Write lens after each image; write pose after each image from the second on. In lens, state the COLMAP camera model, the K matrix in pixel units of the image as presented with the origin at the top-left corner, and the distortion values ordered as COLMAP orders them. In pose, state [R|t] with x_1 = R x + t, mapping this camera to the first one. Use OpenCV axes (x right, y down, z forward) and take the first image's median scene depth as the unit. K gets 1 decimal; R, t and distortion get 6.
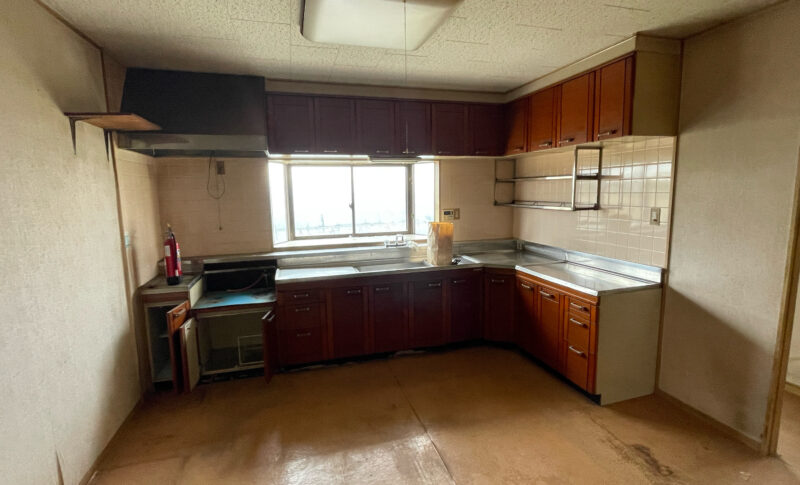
lens RADIAL K [[376.7, 0, 400.6], [0, 376.7, 242.4], [0, 0, 1]] dist [-0.000201, -0.000918]
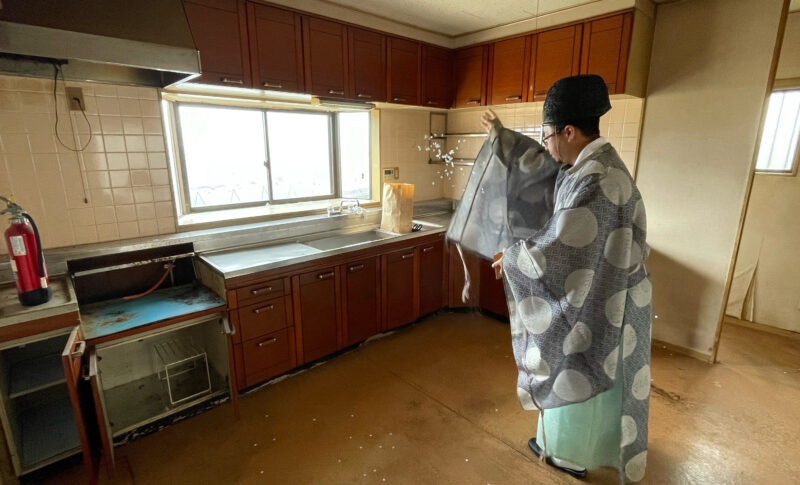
lens RADIAL K [[389.7, 0, 399.7], [0, 389.7, 240.2], [0, 0, 1]] dist [-0.000035, -0.001025]
pose [[0.894529, -0.085520, 0.438754, -0.298312], [0.044629, 0.993711, 0.102701, -0.015096], [-0.444777, -0.072288, 0.892719, 0.197296]]
